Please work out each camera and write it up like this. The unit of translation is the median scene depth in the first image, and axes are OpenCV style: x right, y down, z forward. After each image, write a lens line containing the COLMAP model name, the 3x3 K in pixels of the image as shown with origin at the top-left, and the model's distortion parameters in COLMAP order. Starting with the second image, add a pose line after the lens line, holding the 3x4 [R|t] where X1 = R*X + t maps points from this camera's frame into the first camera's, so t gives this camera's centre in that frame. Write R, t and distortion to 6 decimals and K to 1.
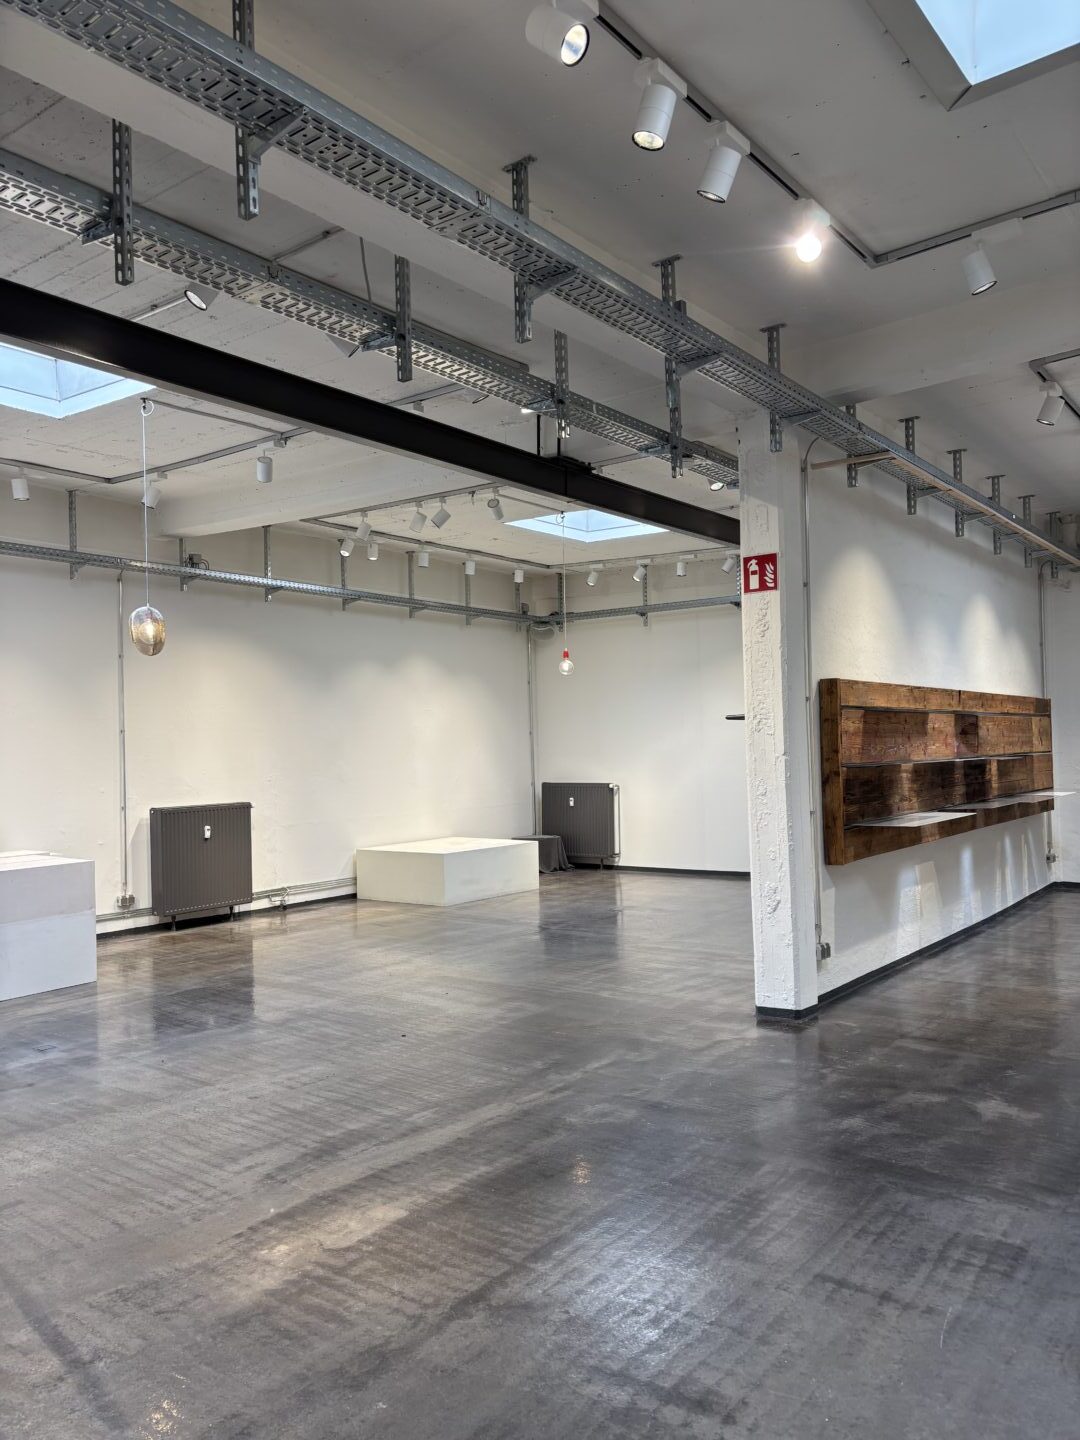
lens RADIAL K [[1102.6, 0, 540.0], [0, 1102.6, 720.0], [0, 0, 1]] dist [0.012909, -0.006130]
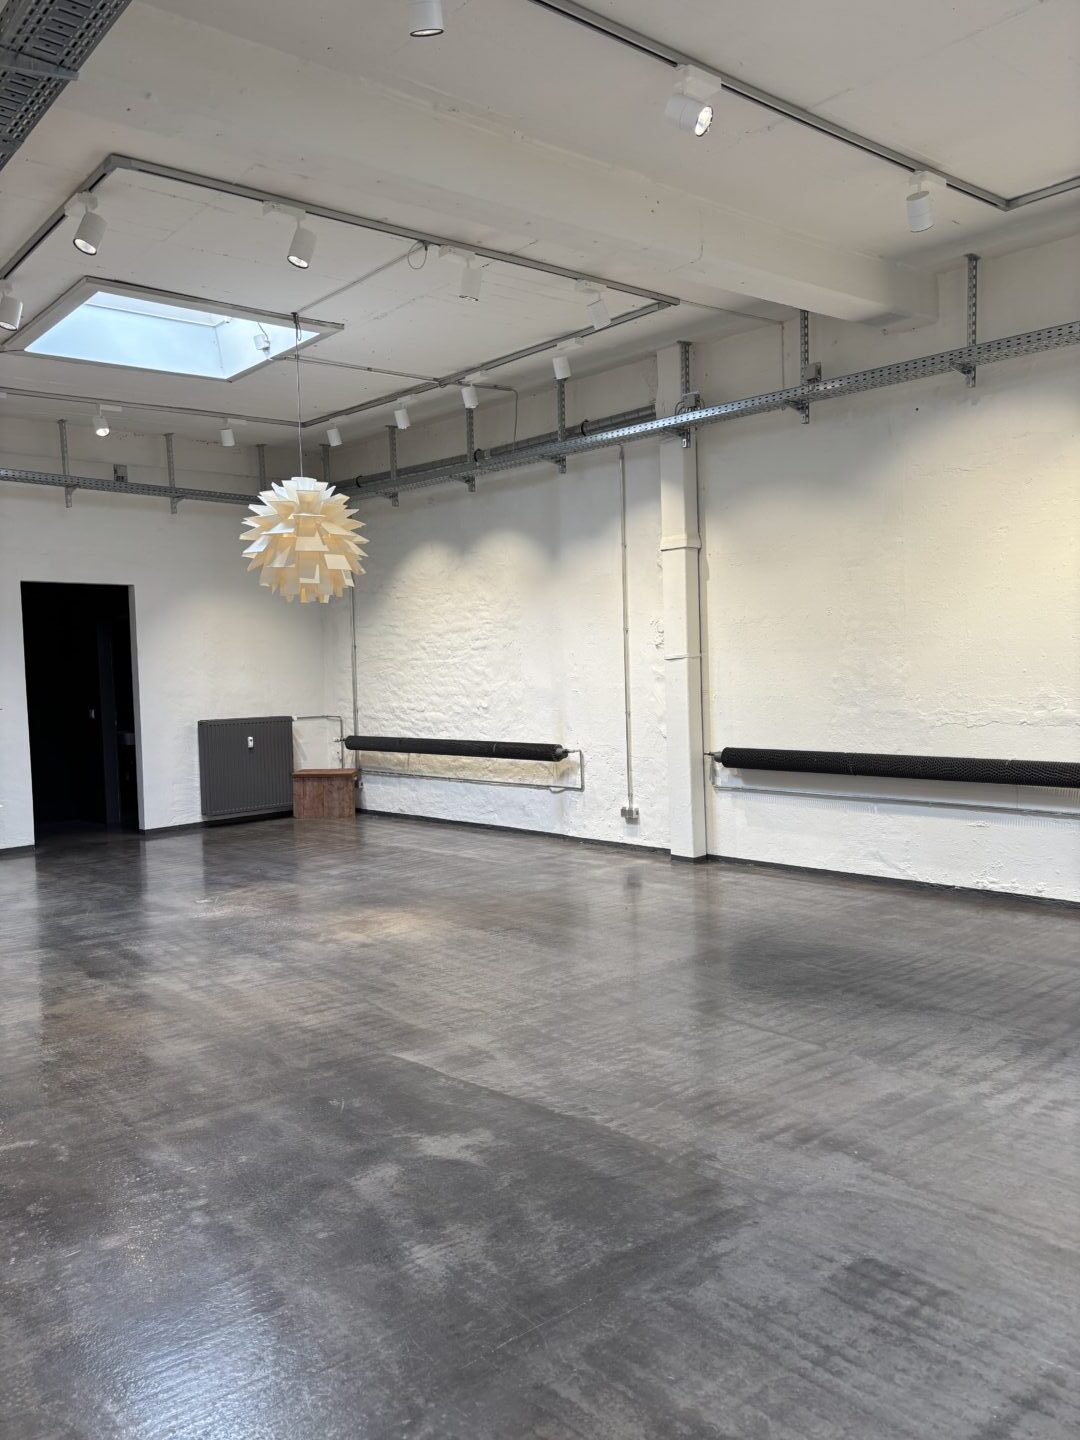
lens RADIAL K [[1102.6, 0, 540.0], [0, 1102.6, 720.0], [0, 0, 1]] dist [0.012909, -0.006130]
pose [[0.228771, -0.051262, 0.972130, -0.350368], [-0.000917, 0.998601, 0.052874, 0.012794], [-0.973480, -0.012987, 0.228404, 0.858123]]
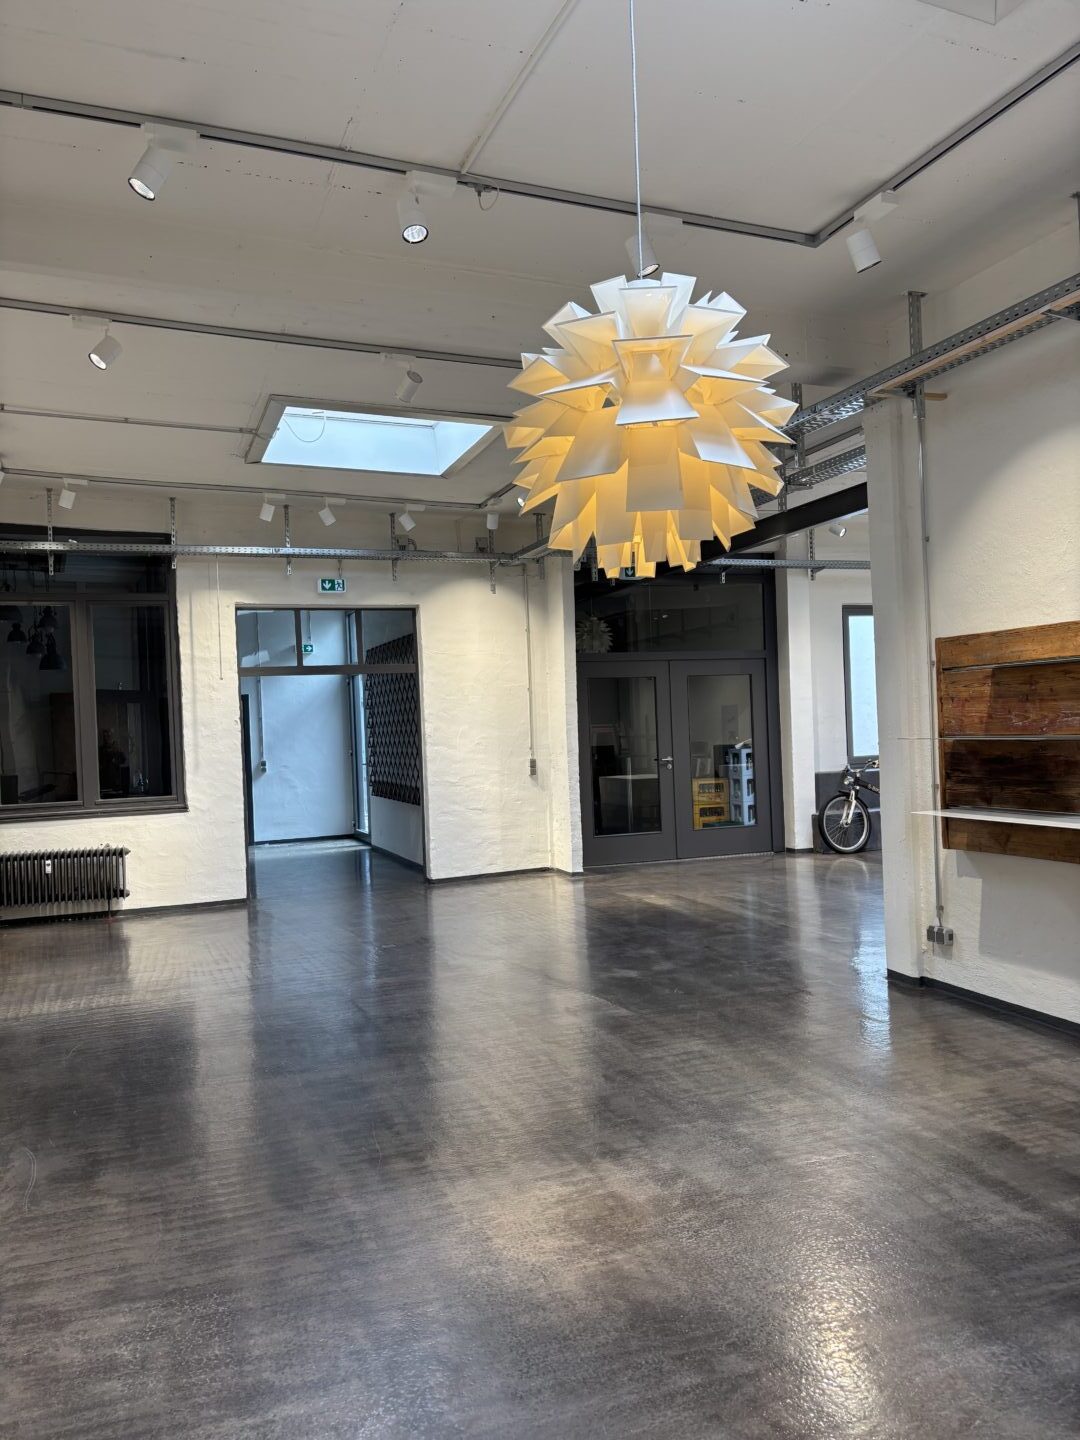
lens RADIAL K [[1102.6, 0, 540.0], [0, 1102.6, 720.0], [0, 0, 1]] dist [0.012909, -0.006130]
pose [[-0.541541, 0.022624, -0.840370, 1.935482], [0.066496, 0.997659, -0.015992, 0.027800], [0.838041, -0.064542, -0.541777, 1.950459]]
